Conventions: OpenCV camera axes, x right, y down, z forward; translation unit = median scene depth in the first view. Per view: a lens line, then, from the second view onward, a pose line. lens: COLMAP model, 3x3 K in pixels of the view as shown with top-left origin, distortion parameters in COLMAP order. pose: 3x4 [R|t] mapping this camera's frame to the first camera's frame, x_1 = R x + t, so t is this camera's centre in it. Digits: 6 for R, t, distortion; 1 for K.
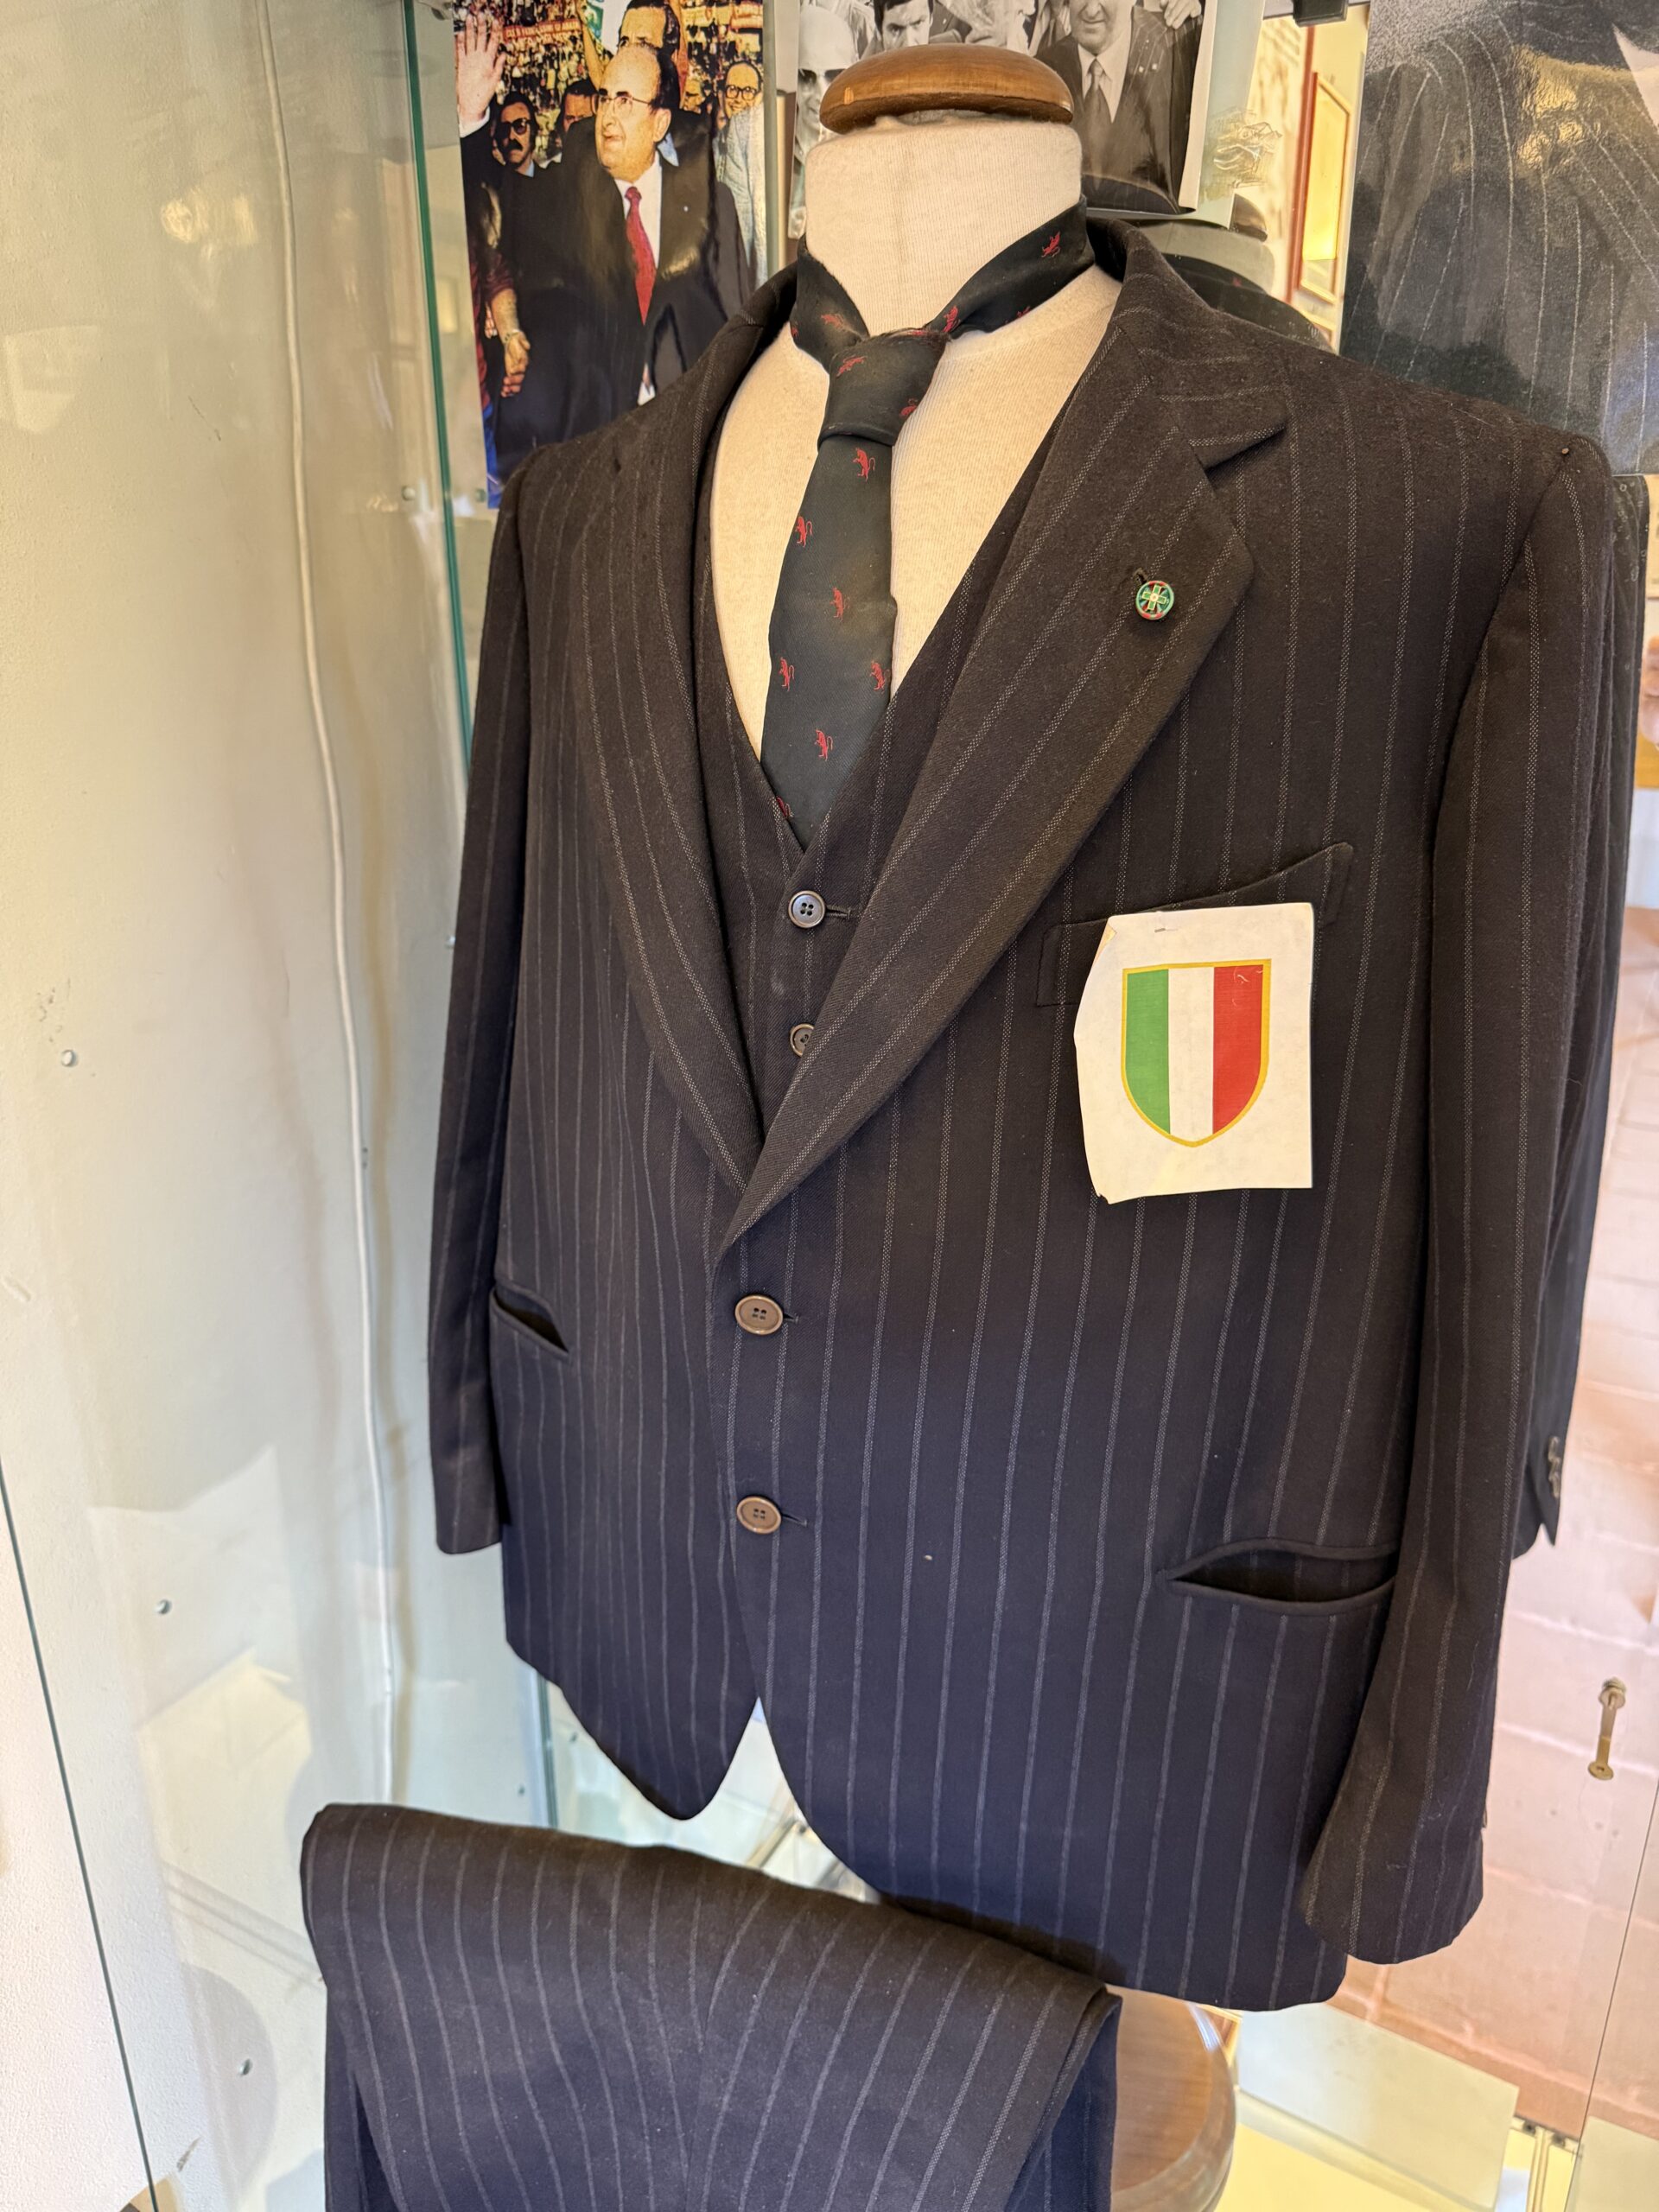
lens RADIAL K [[1604.4, 0, 826.9], [0, 1604.4, 1119.8], [0, 0, 1]] dist [0.022515, -0.030769]
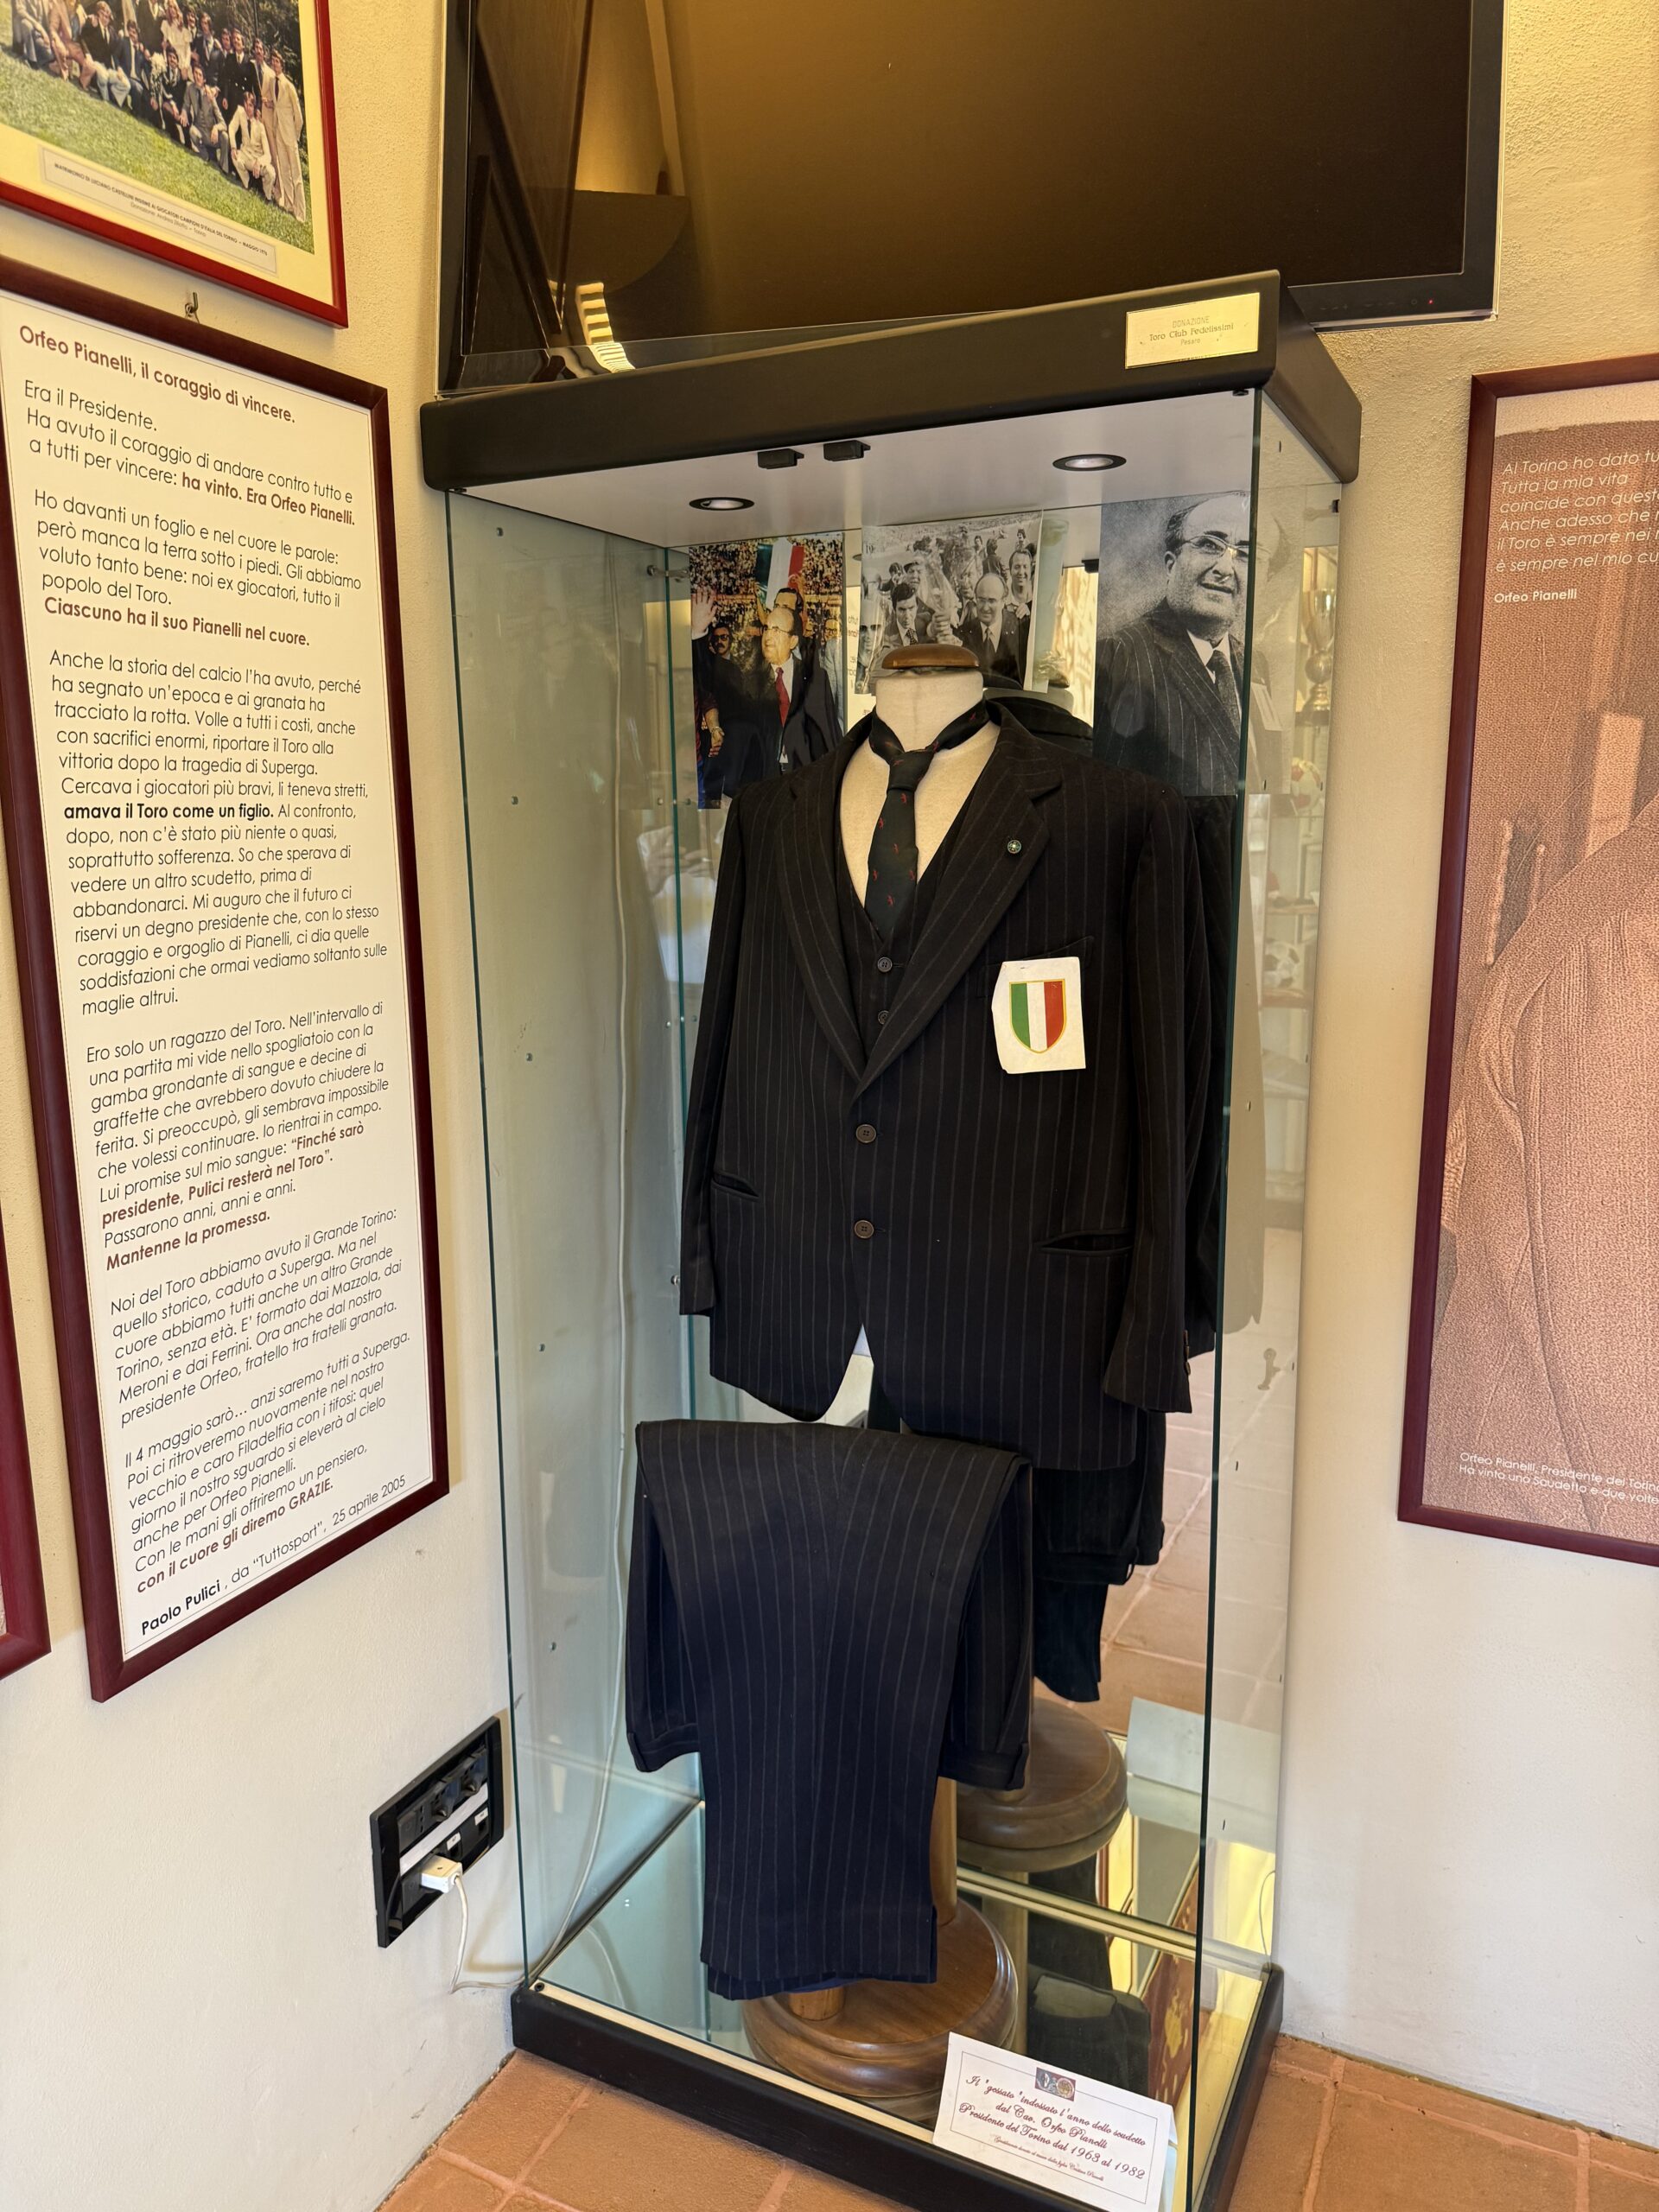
lens RADIAL K [[1604.4, 0, 822.3], [0, 1604.4, 1099.7], [0, 0, 1]] dist [0.022515, -0.030769]
pose [[0.999276, -0.013615, 0.035524, -0.196394], [0.019003, 0.987567, -0.156049, 0.454106], [-0.032958, 0.156611, 0.987110, -1.407555]]
